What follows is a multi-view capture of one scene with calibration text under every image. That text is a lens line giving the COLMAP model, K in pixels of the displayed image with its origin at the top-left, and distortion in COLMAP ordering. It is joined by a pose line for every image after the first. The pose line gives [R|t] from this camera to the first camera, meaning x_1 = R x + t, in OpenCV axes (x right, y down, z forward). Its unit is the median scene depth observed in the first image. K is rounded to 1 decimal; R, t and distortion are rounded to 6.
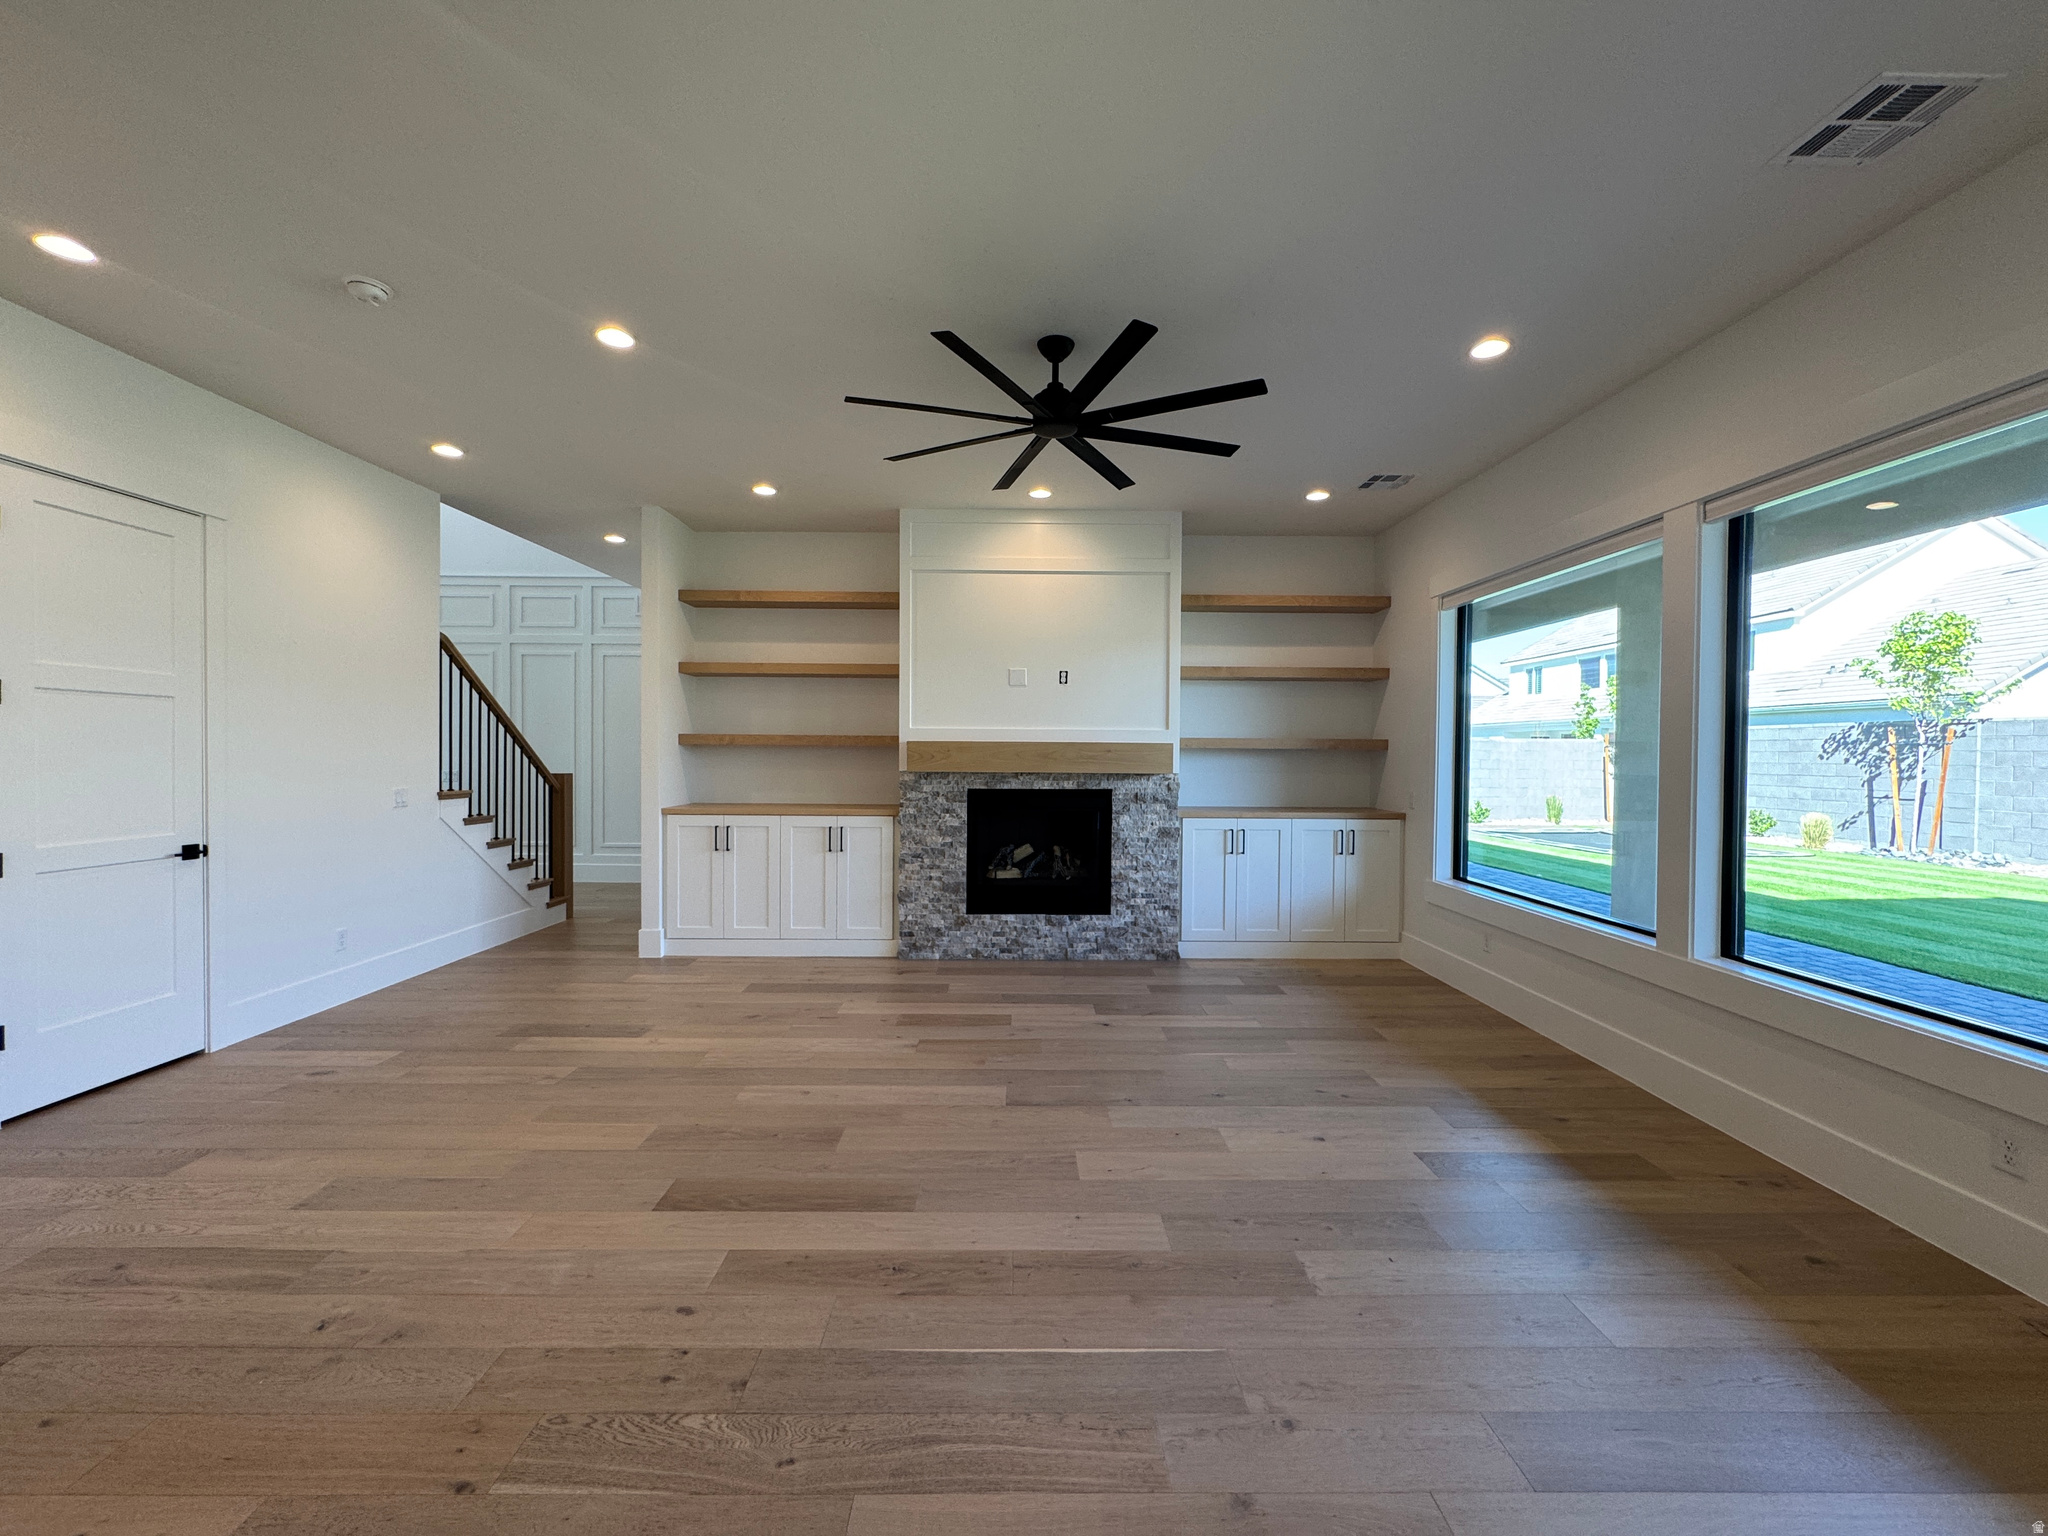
lens RADIAL K [[822.5, 0, 1020.3], [0, 822.5, 766.6], [0, 0, 1]] dist [-0.006804, 0.001878]
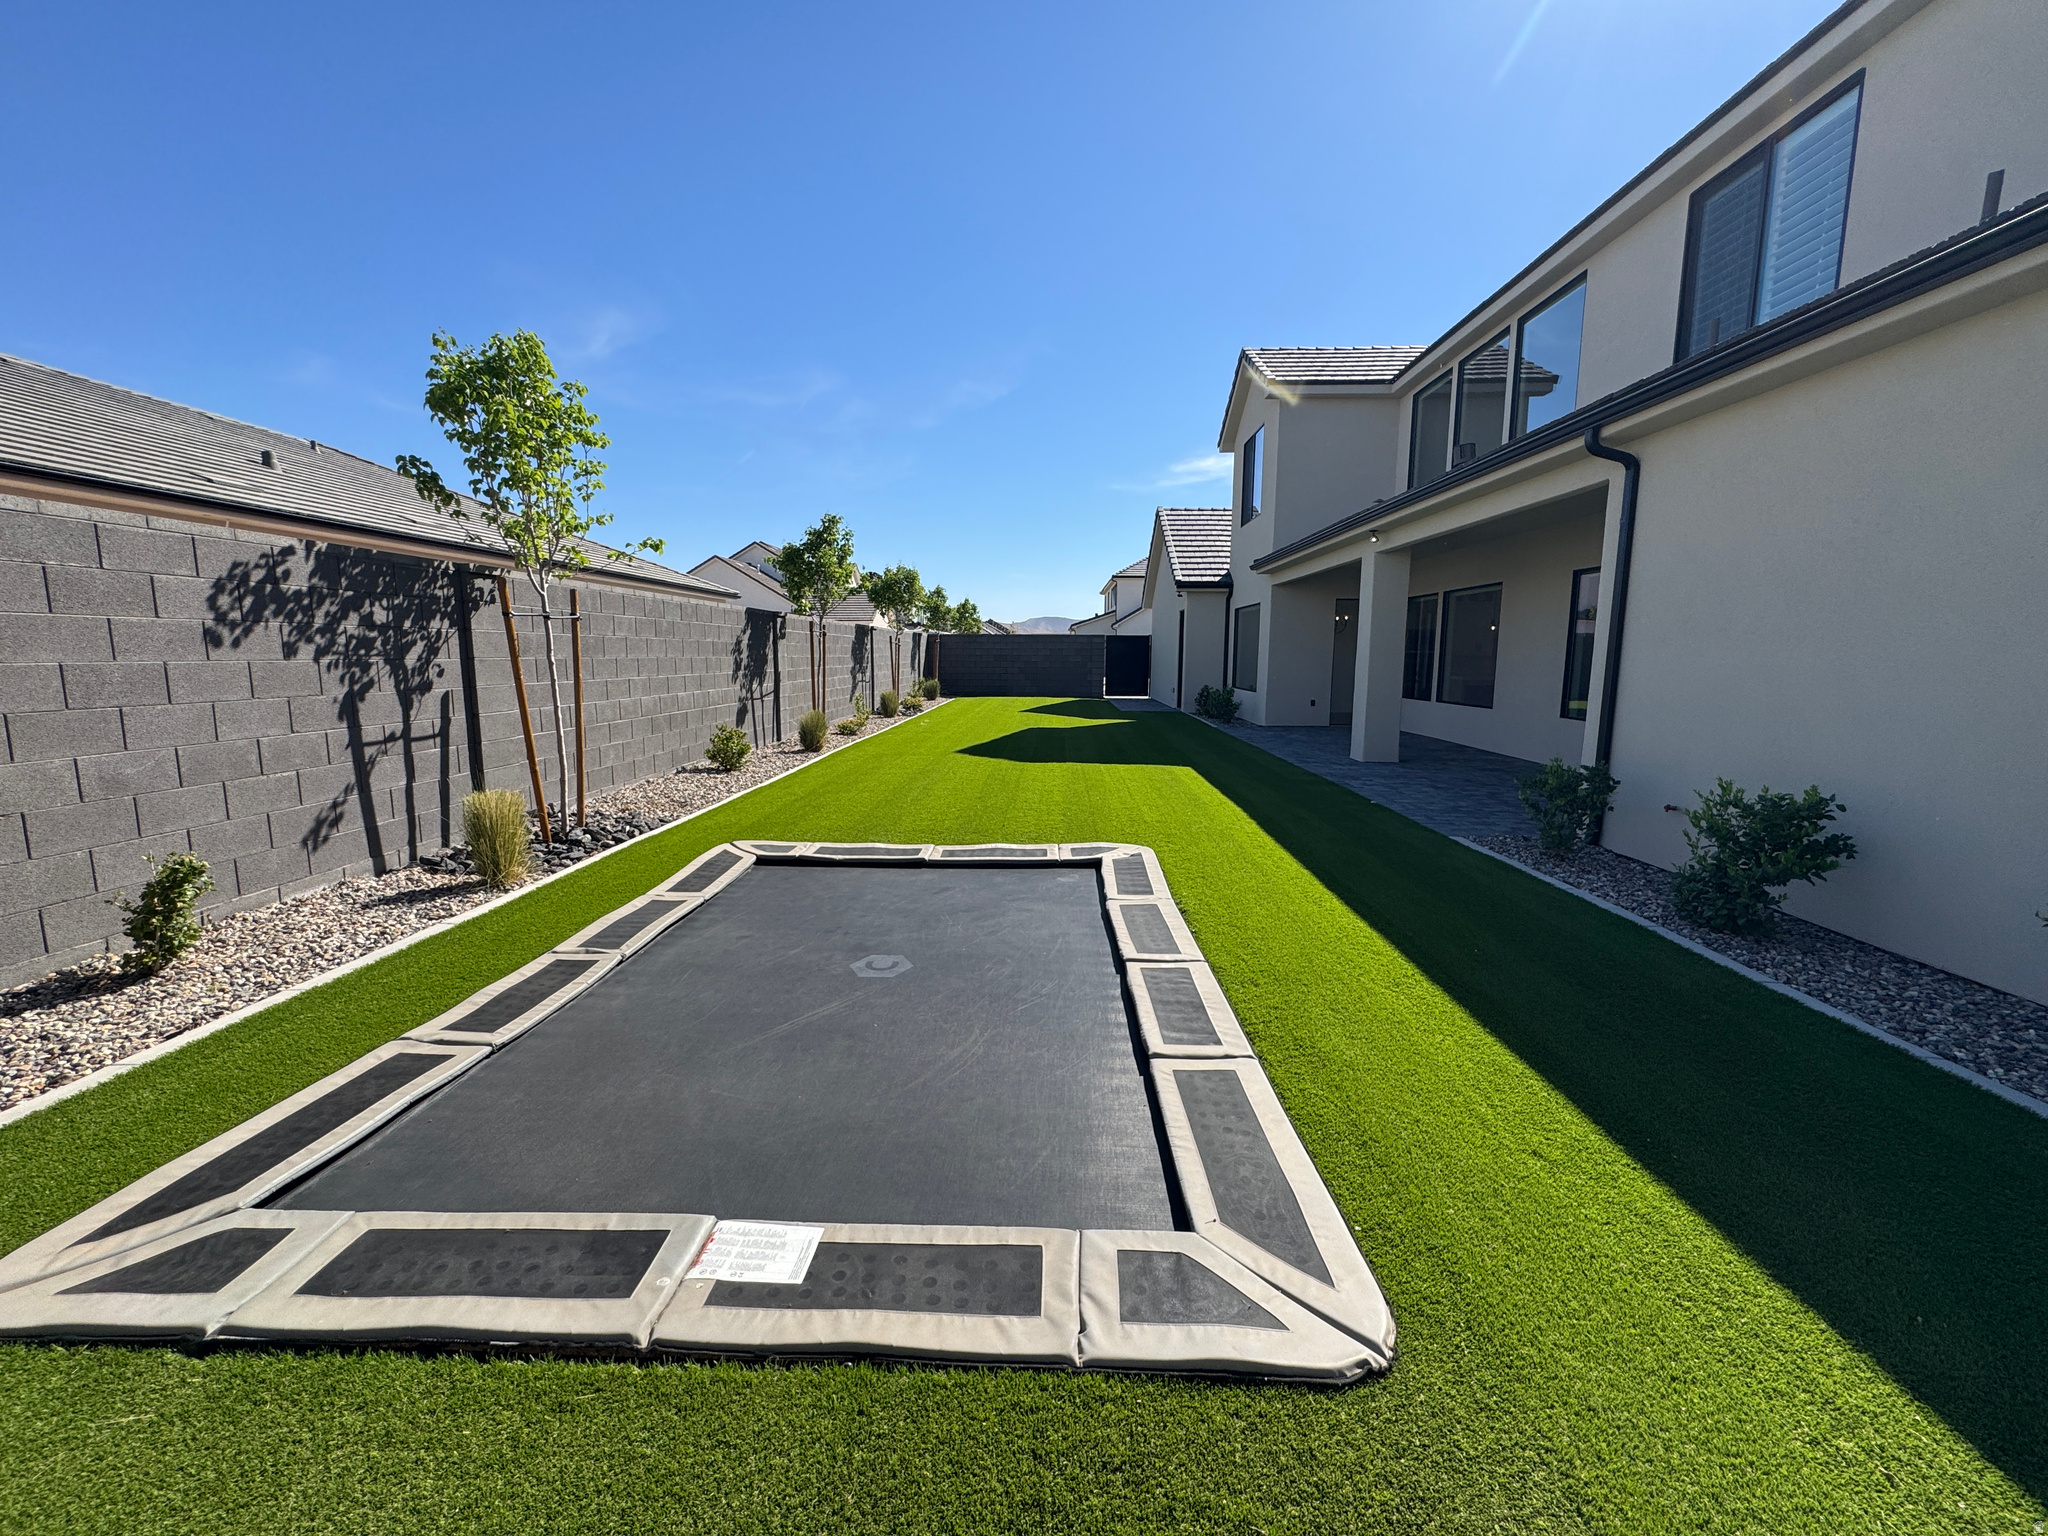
lens RADIAL K [[822.5, 0, 1025.0], [0, 822.5, 760.3], [0, 0, 1]] dist [-0.006804, 0.001878]
pose [[-0.999353, -0.014441, 0.032934, 1.644239], [-0.009432, 0.989021, 0.147472, -0.035276], [-0.034702, 0.147066, -0.988518, 3.135968]]
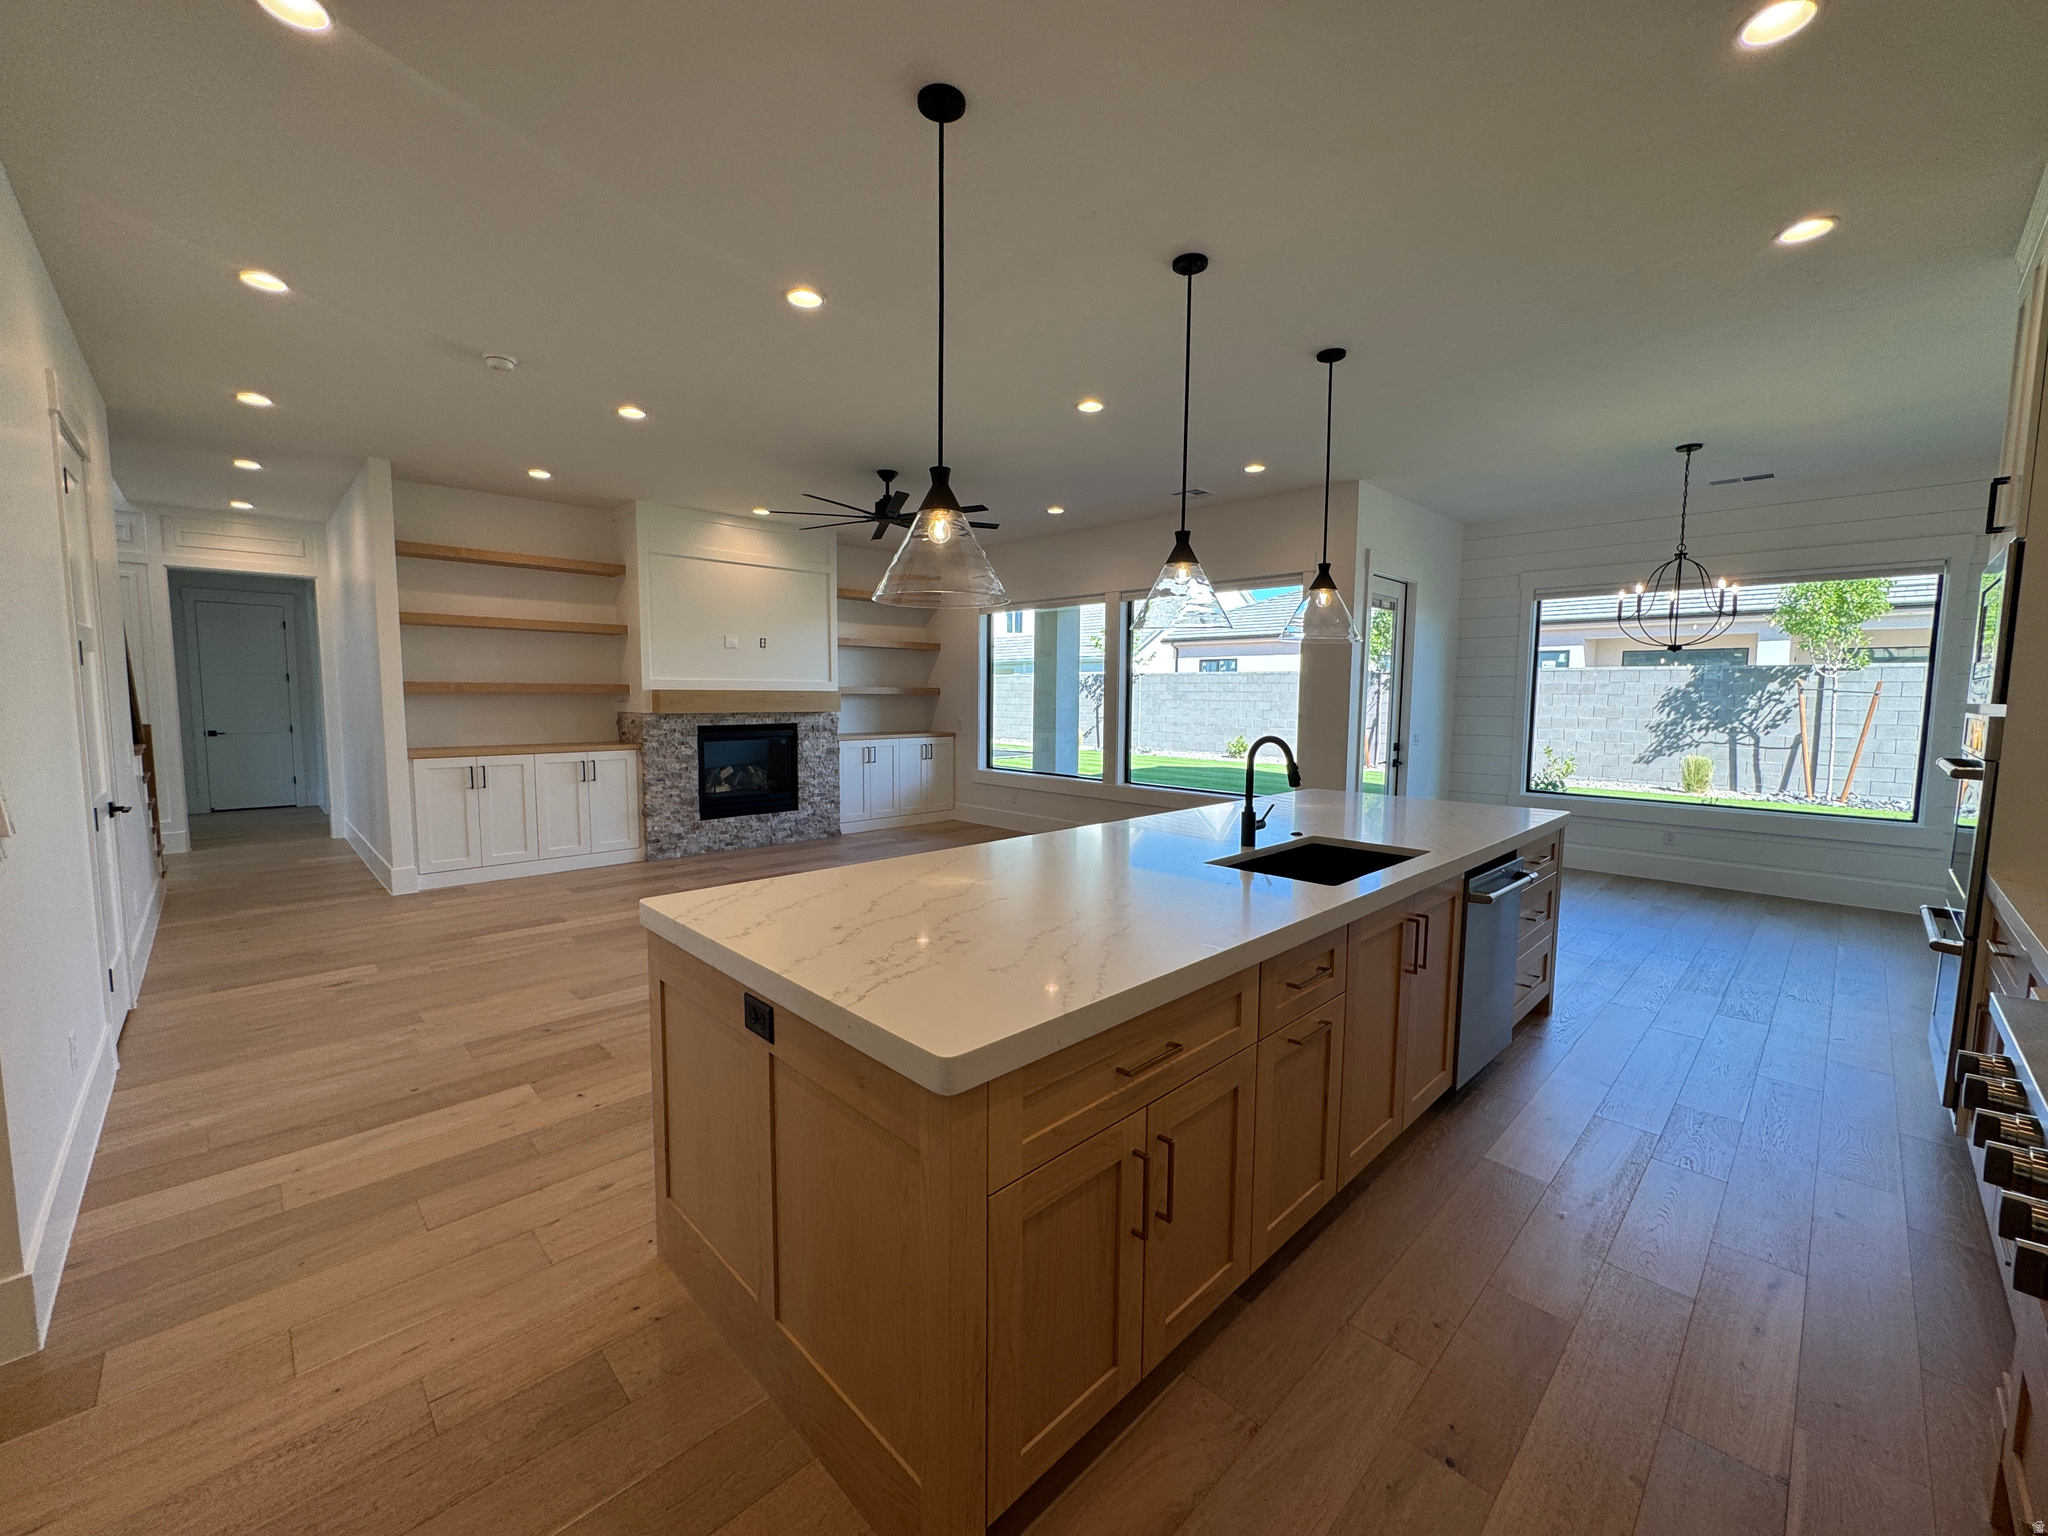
lens RADIAL K [[822.5, 0, 1029.2], [0, 822.5, 771.9], [0, 0, 1]] dist [-0.006804, 0.001878]
pose [[0.718008, -0.069566, 0.692550, -0.594550], [0.009905, 0.995913, 0.089770, -0.012268], [-0.695965, -0.057596, 0.715762, -0.312938]]
